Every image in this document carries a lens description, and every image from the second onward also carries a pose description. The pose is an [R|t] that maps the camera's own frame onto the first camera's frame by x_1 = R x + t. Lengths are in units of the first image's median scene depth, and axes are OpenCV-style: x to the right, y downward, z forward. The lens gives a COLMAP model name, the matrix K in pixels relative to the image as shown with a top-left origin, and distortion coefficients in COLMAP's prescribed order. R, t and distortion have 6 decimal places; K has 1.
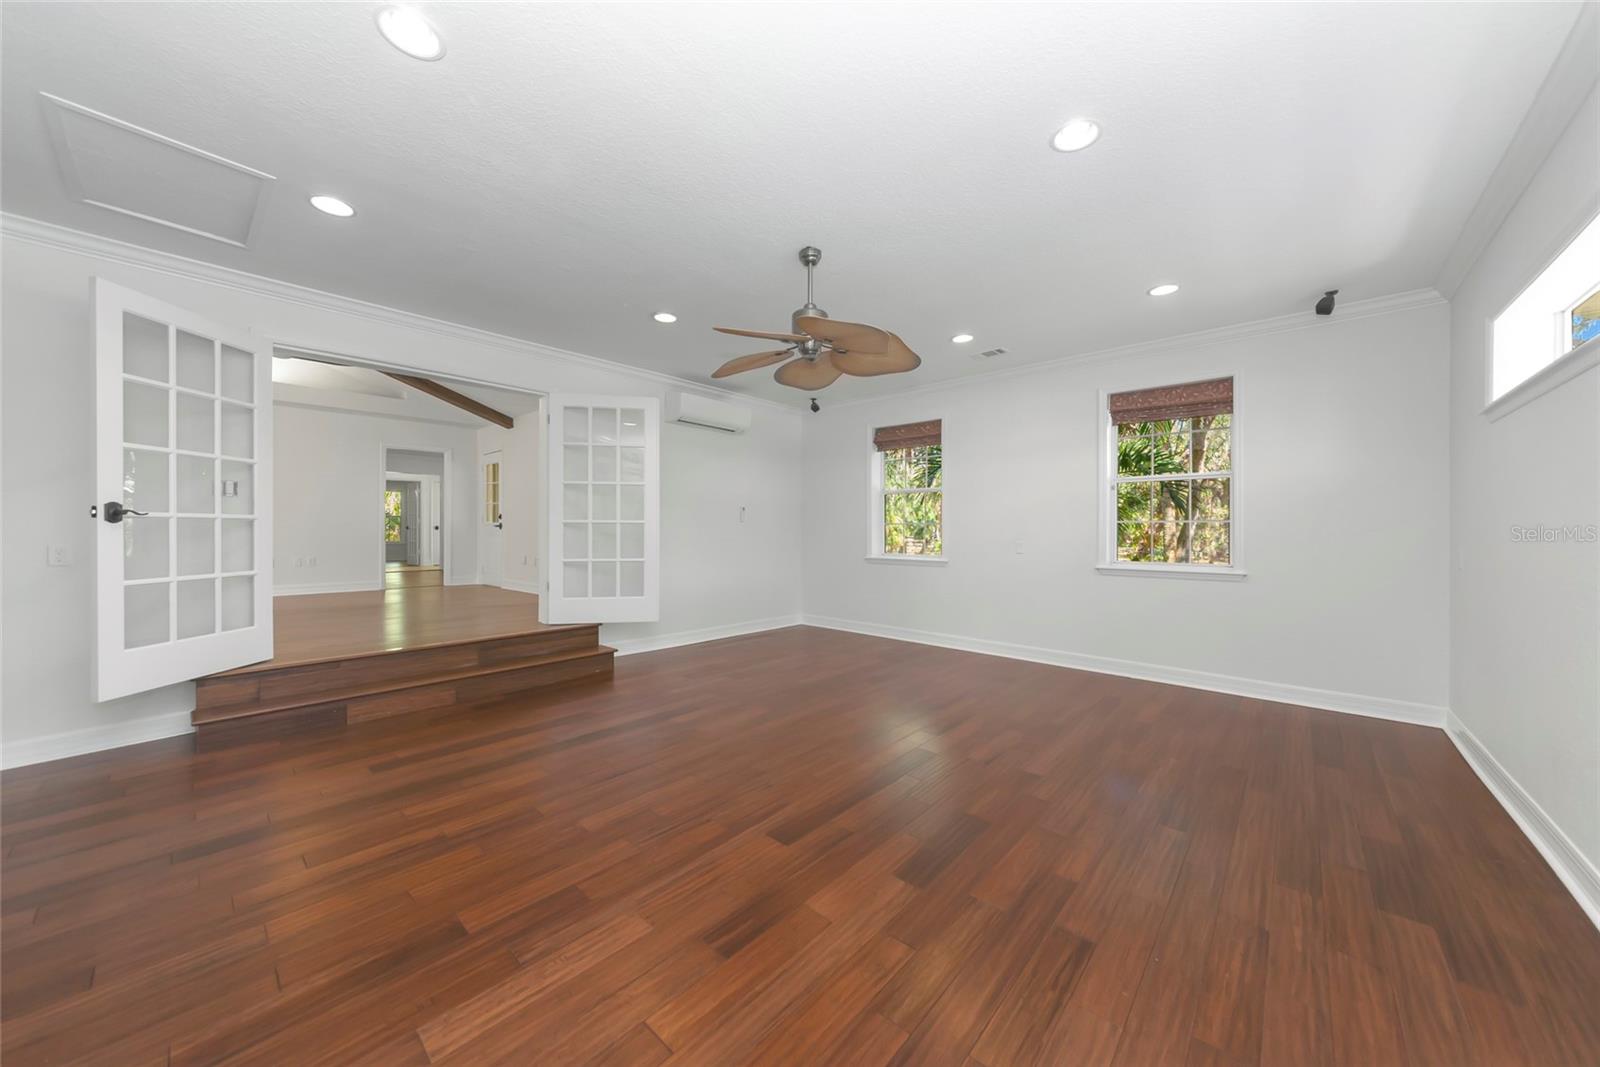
lens RADIAL K [[567.1, 0, 782.6], [0, 567.1, 528.6], [0, 0, 1]] dist [0.000795, -0.000005]
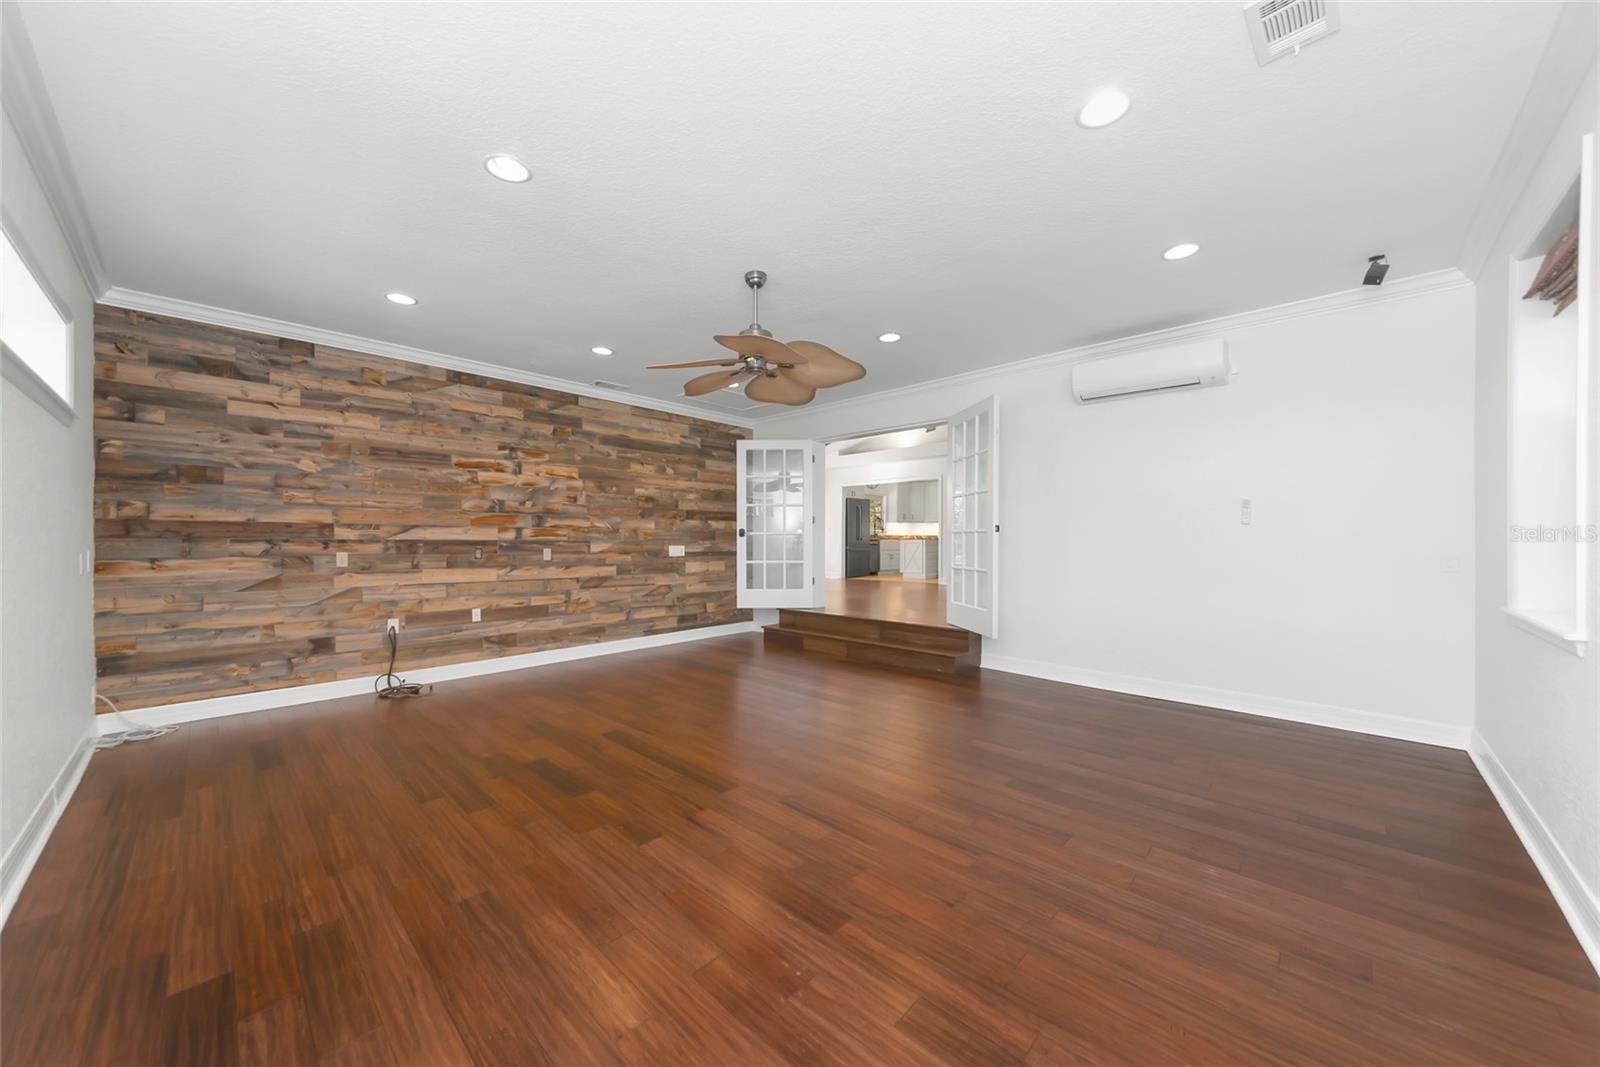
lens RADIAL K [[567.1, 0, 796.1], [0, 567.1, 549.0], [0, 0, 1]] dist [0.000795, -0.000005]
pose [[-0.021904, 0.010726, -0.999703, 1.429350], [0.004846, 0.999932, 0.010622, 0.016226], [0.999748, -0.004612, -0.021955, 1.425389]]
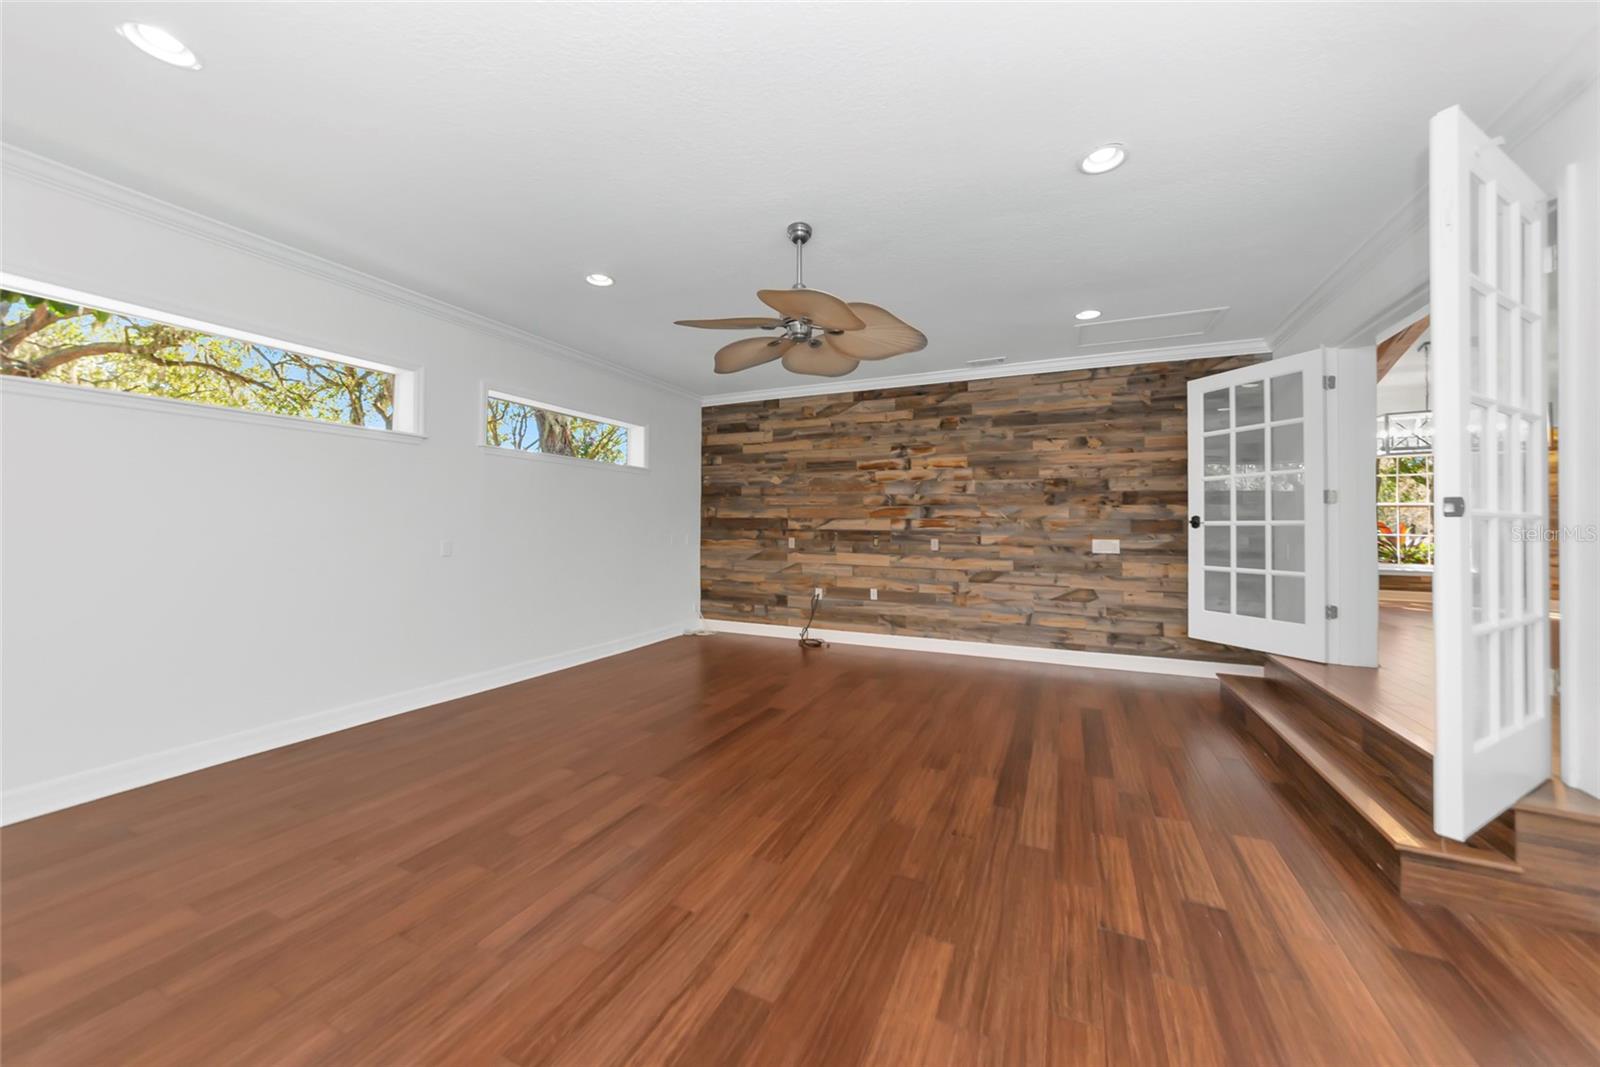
lens RADIAL K [[567.1, 0, 796.0], [0, 567.1, 522.6], [0, 0, 1]] dist [0.000795, -0.000005]
pose [[-0.954529, -0.012995, -0.297835, 0.421505], [-0.009491, 0.999868, -0.013208, 0.003541], [0.297968, -0.009781, -0.954526, 2.428430]]
